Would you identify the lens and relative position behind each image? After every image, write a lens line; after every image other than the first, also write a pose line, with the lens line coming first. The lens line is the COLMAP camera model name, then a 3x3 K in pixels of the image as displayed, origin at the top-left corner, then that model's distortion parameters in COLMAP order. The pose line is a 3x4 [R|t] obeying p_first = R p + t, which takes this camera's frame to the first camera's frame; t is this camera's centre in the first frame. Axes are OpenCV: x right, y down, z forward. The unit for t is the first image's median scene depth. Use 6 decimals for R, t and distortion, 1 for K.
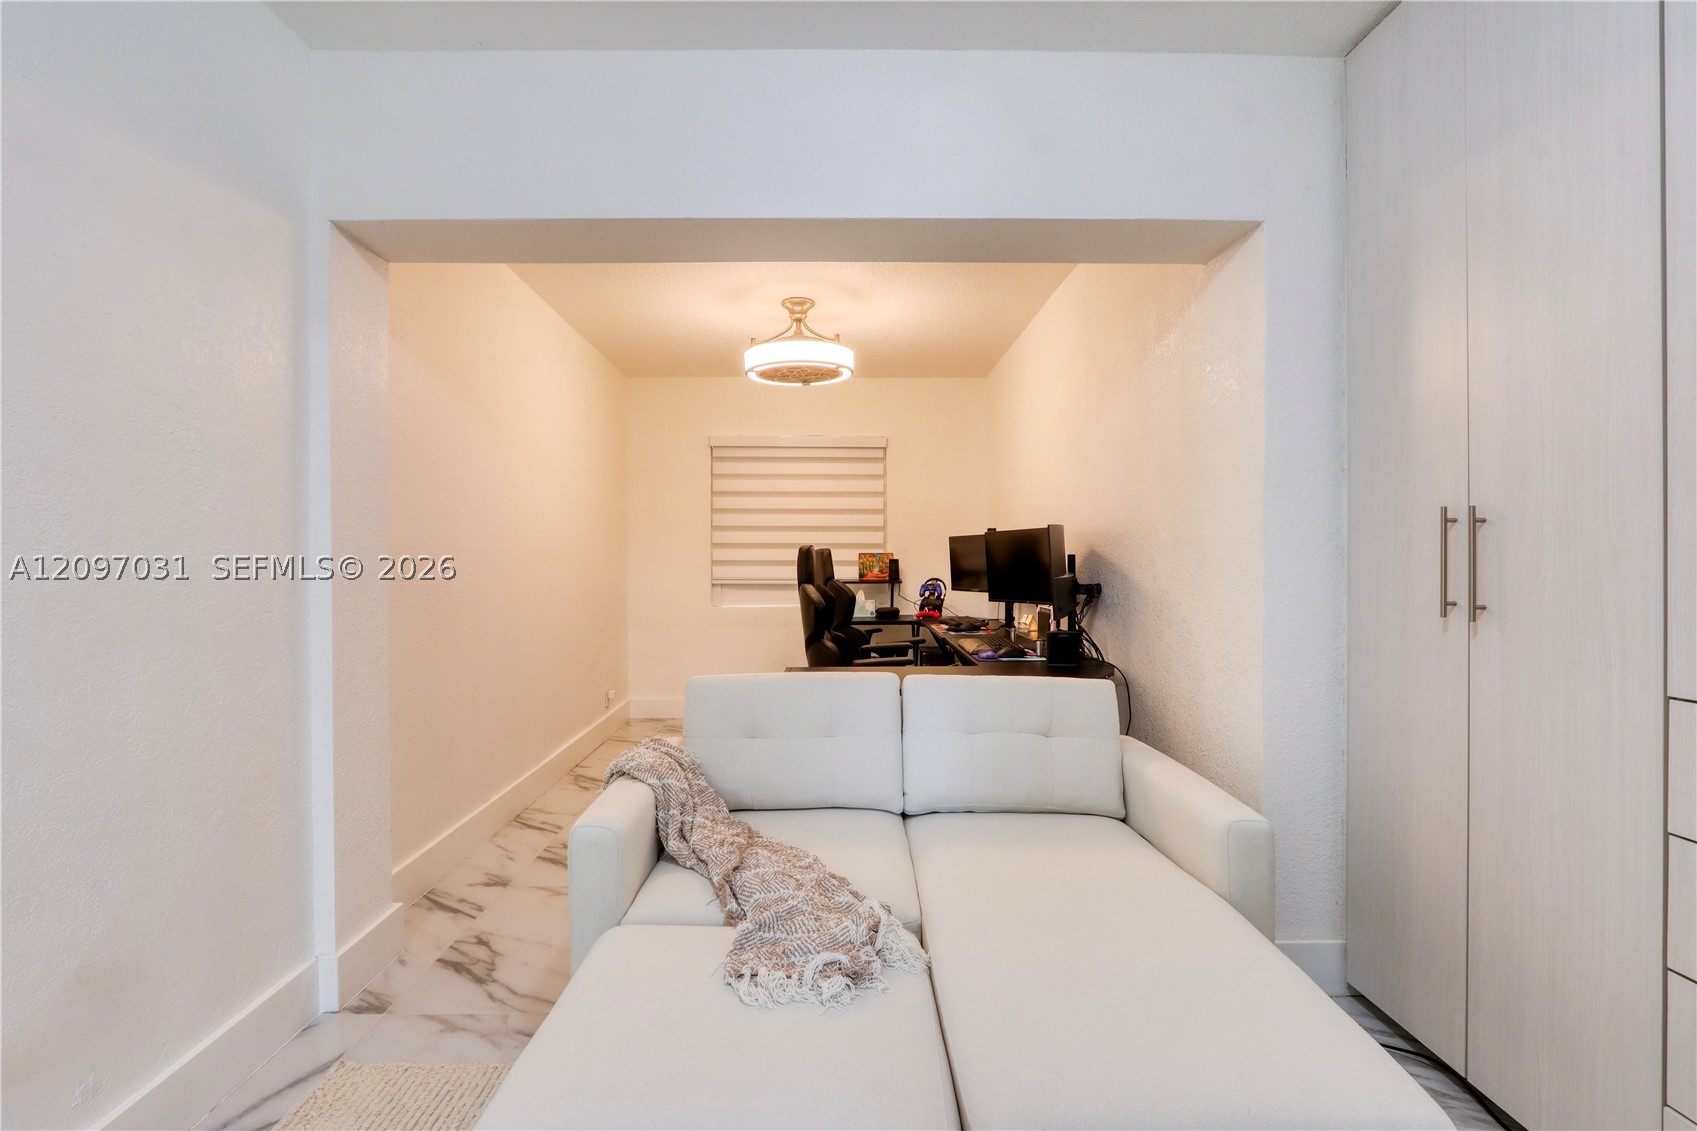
lens RADIAL K [[794.2, 0, 855.2], [0, 794.2, 561.6], [0, 0, 1]] dist [-0.017327, 0.000874]
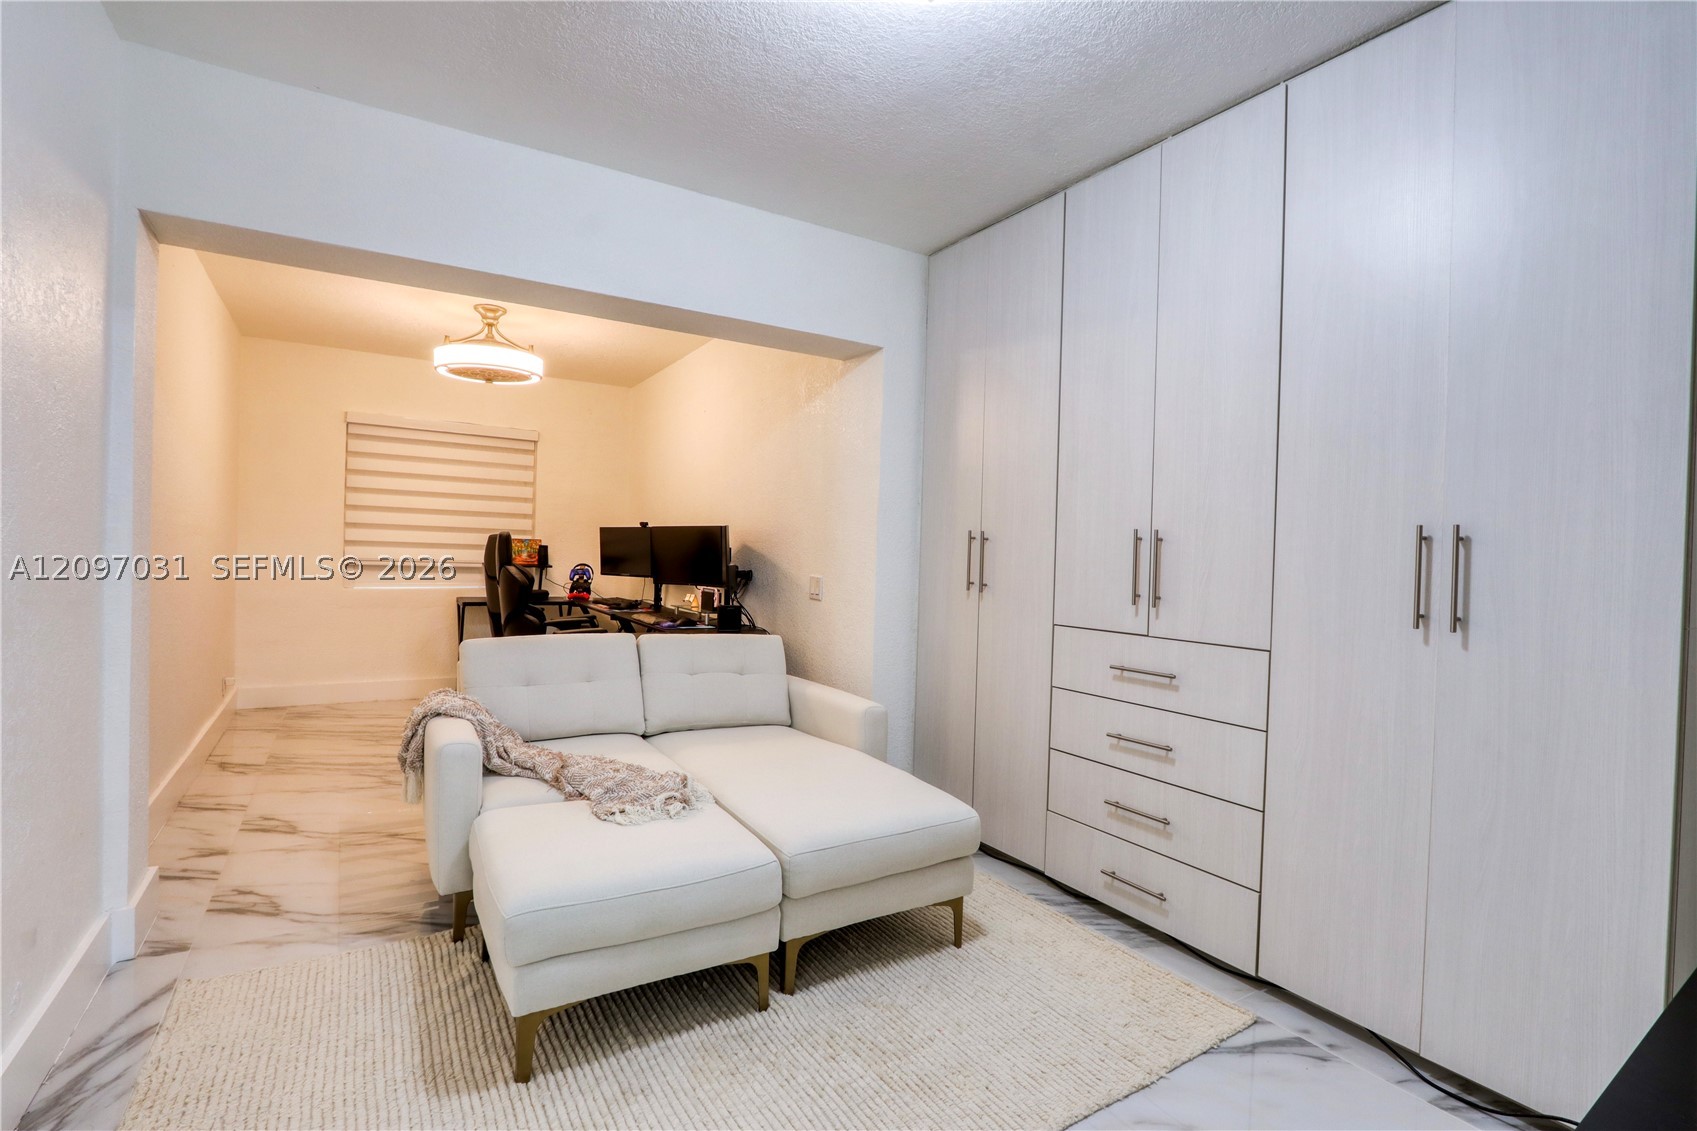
lens RADIAL K [[810.8, 0, 856.2], [0, 810.8, 561.7], [0, 0, 1]] dist [-0.013472, -0.000406]
pose [[0.857995, 0.022456, 0.513167, -0.240035], [-0.029750, 0.999539, 0.006000, -0.000067], [-0.512796, -0.020415, 0.858268, -0.262222]]
